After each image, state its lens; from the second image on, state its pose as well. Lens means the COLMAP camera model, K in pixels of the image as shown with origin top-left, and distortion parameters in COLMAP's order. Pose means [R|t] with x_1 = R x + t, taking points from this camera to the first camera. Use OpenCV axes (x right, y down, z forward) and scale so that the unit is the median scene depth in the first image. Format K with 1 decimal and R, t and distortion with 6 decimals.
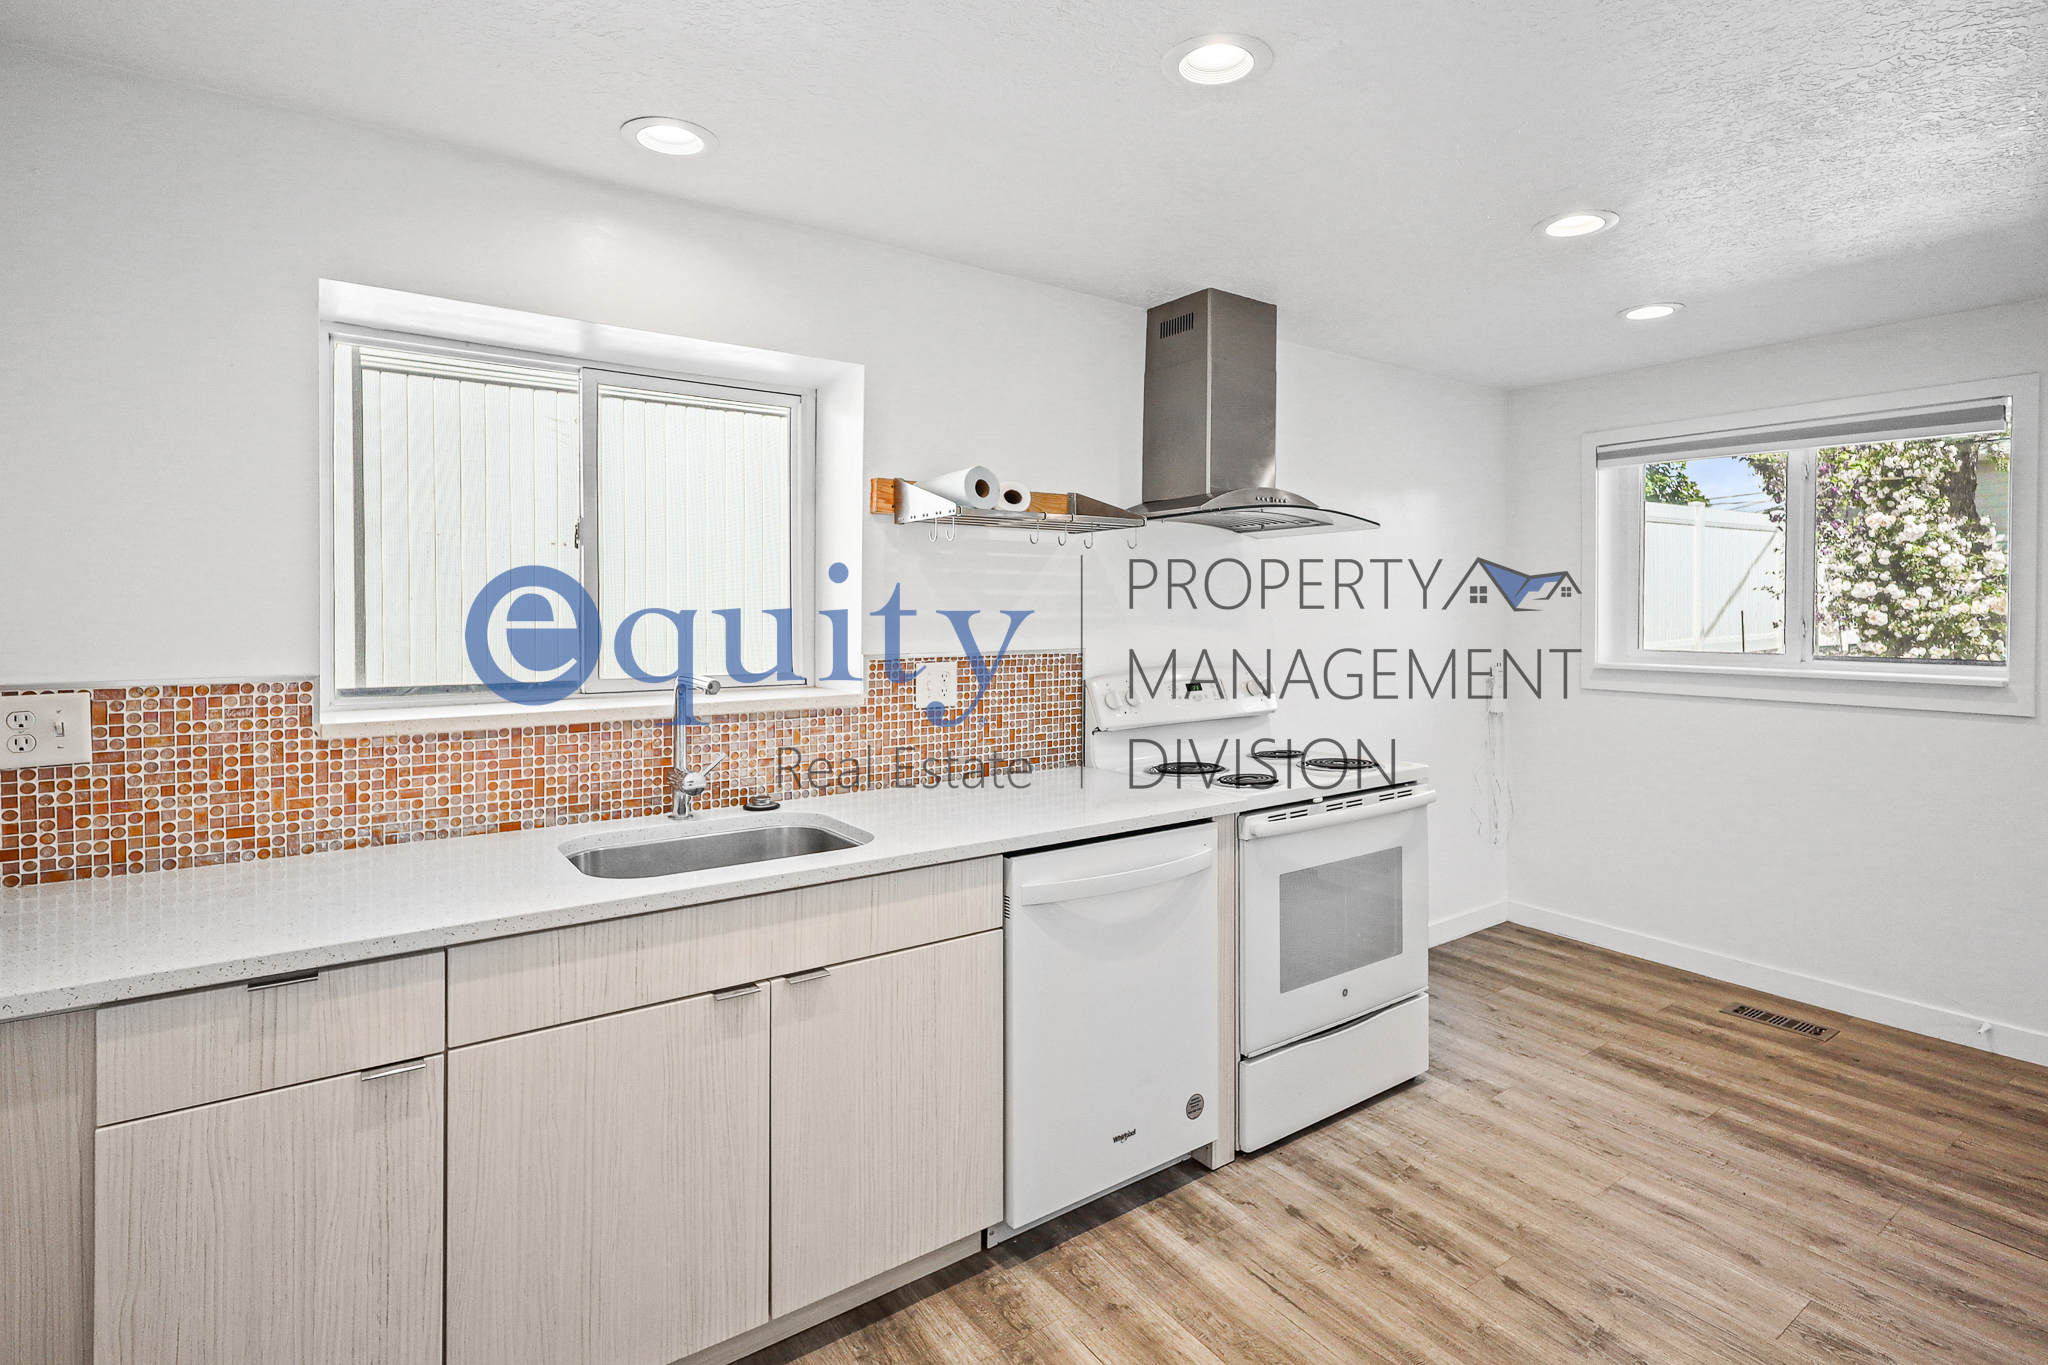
lens RADIAL K [[991.3, 0, 1039.1], [0, 991.3, 613.7], [0, 0, 1]] dist [0.000337, -0.000397]
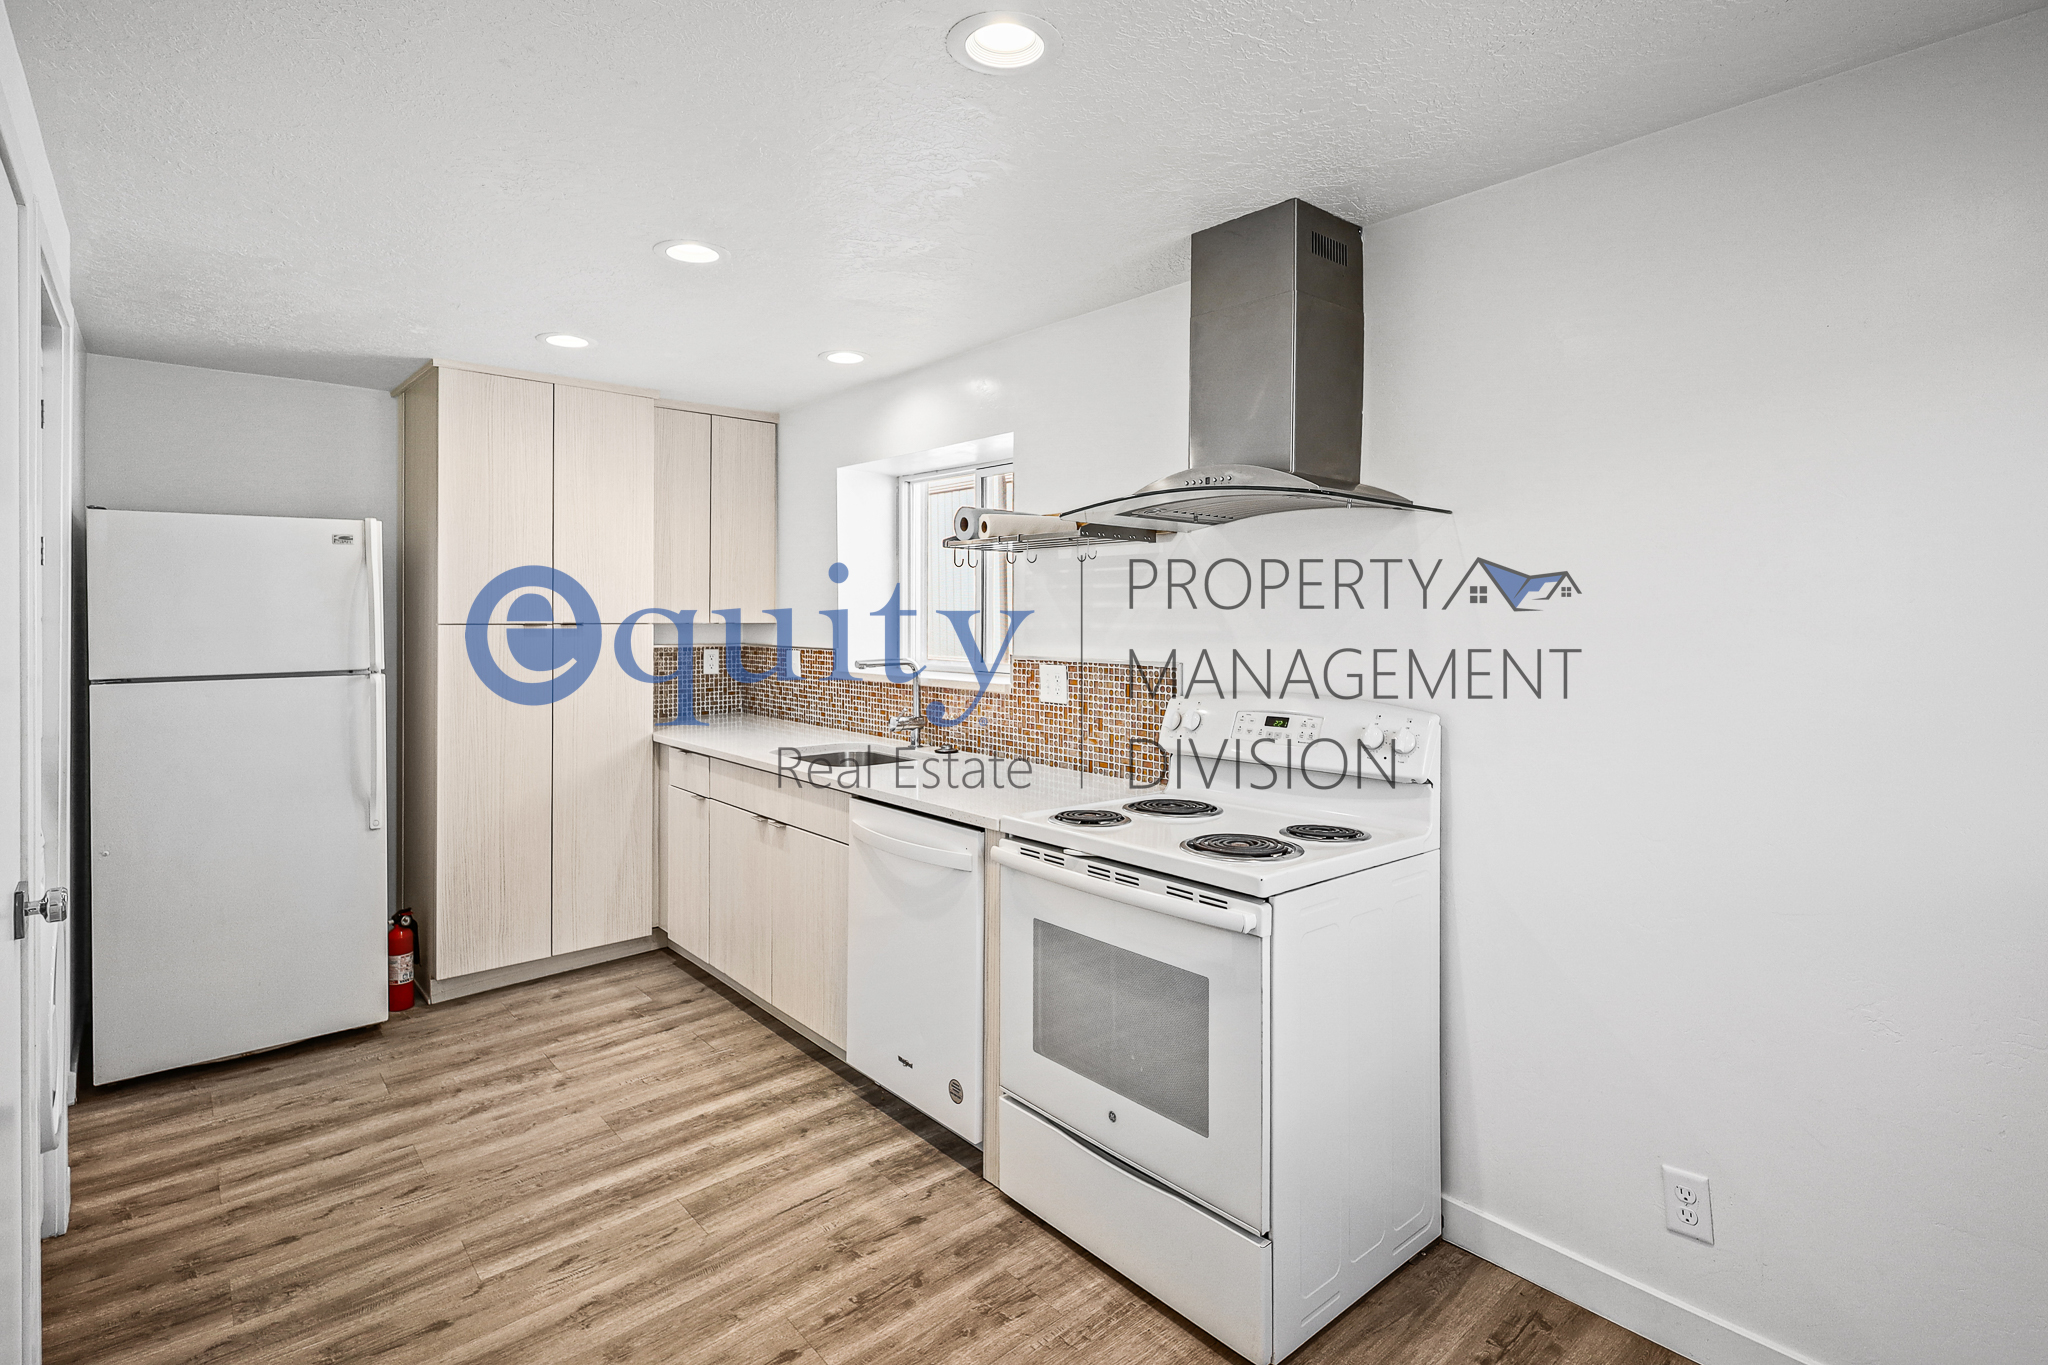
lens RADIAL K [[991.3, 0, 1024.6], [0, 991.3, 612.3], [0, 0, 1]] dist [0.000337, -0.000397]
pose [[0.097845, -0.000796, -0.995201, 1.136444], [-0.002119, 0.999997, -0.001008, -0.013758], [0.995199, 0.002207, 0.097843, 0.902260]]
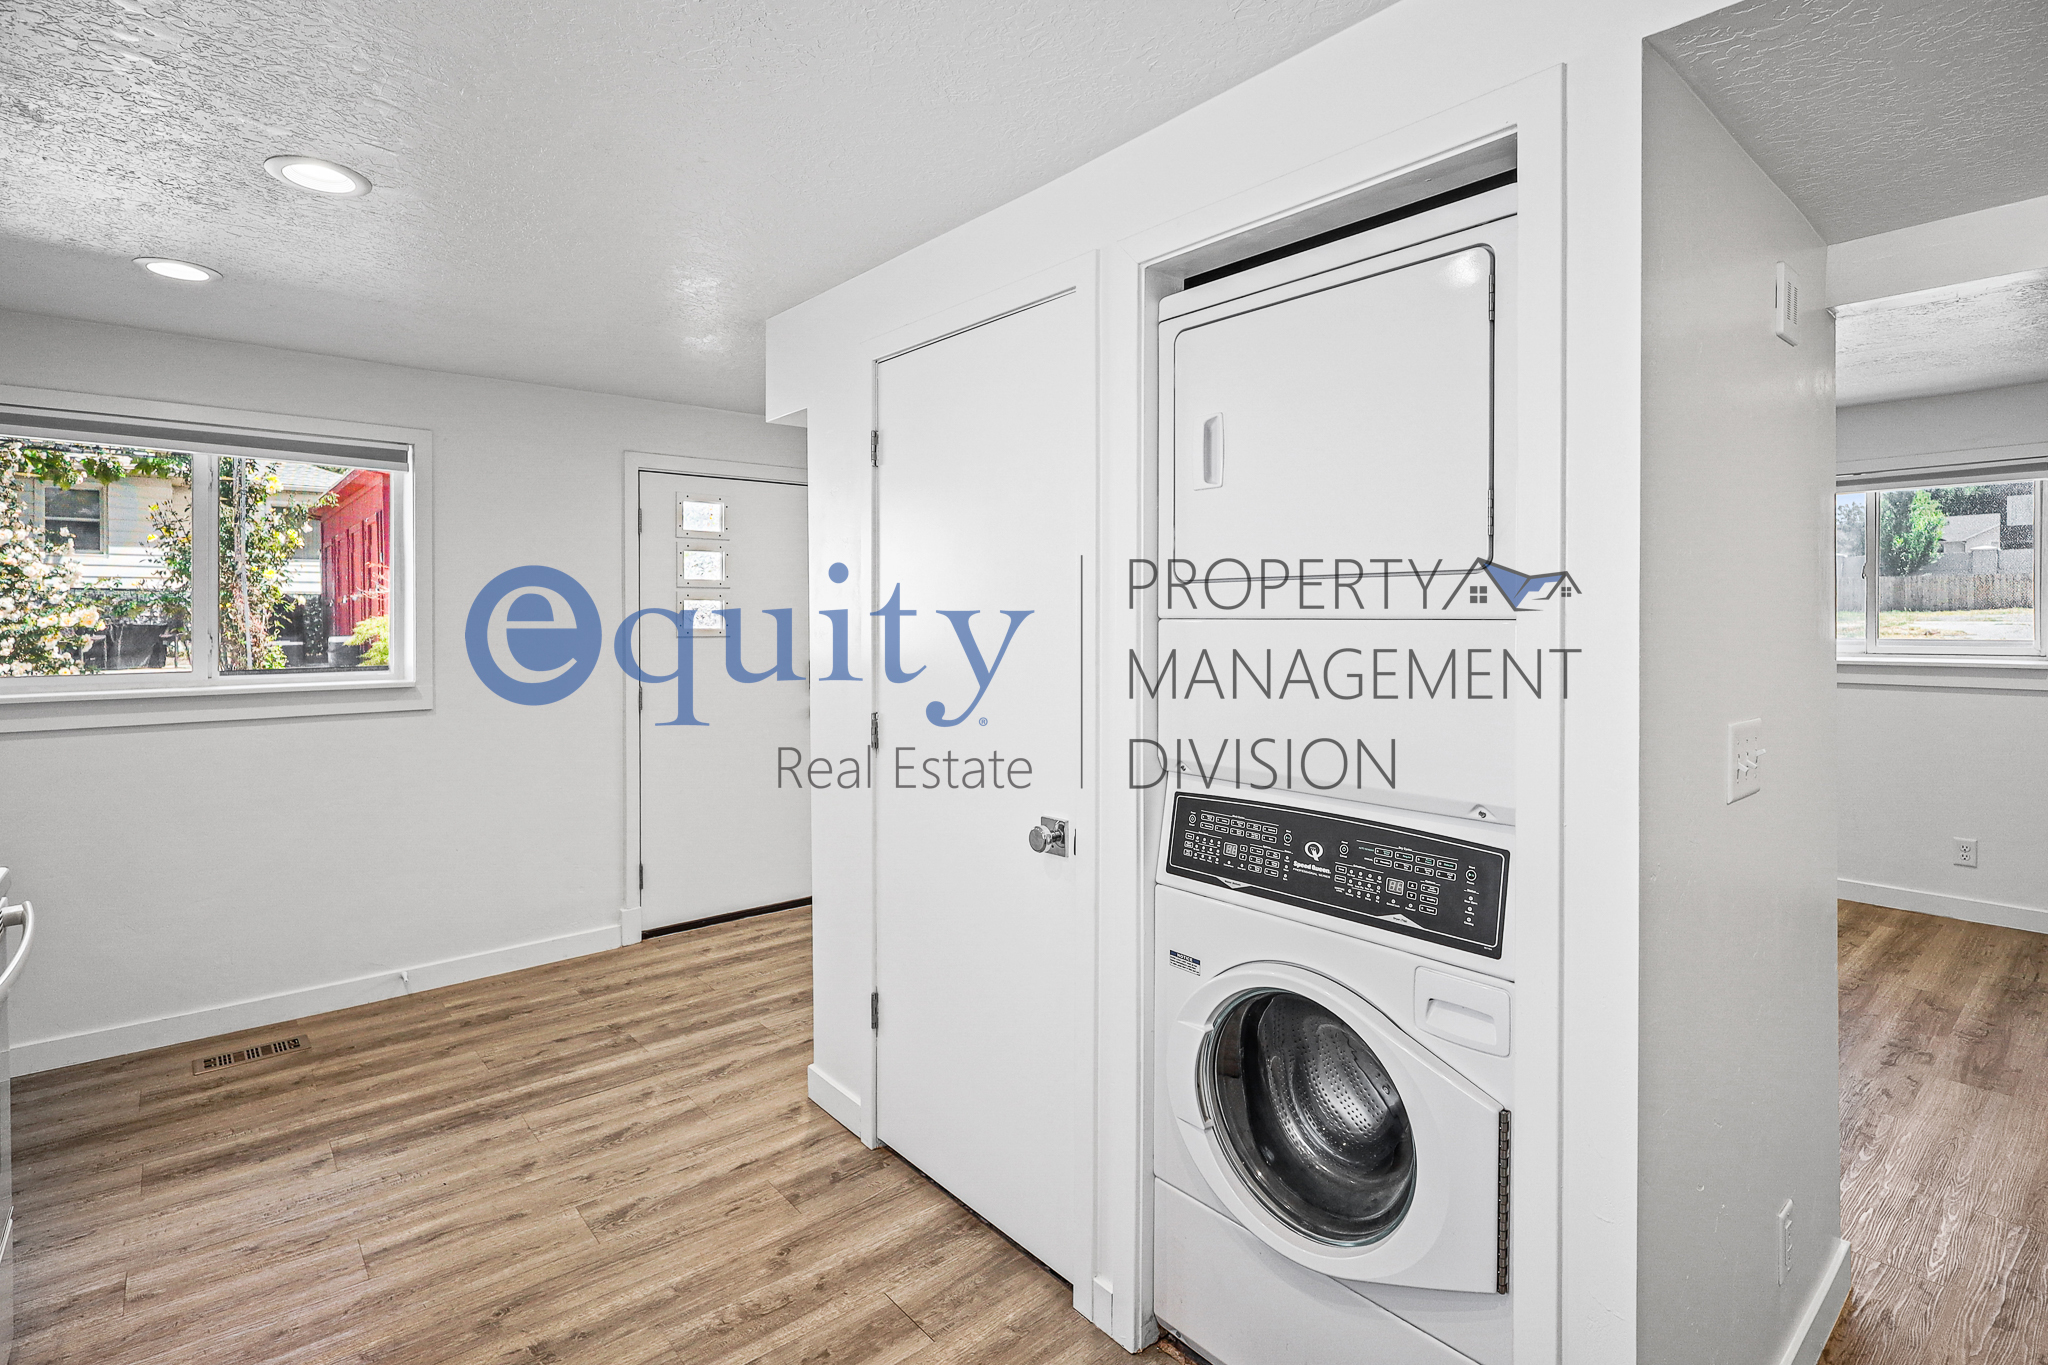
lens RADIAL K [[991.3, 0, 1021.5], [0, 991.3, 634.0], [0, 0, 1]] dist [0.000337, -0.000397]
pose [[-0.078141, -0.017301, 0.996792, -0.343544], [0.008237, 0.999804, 0.017999, -0.007182], [-0.996908, 0.009618, -0.077984, 0.440105]]
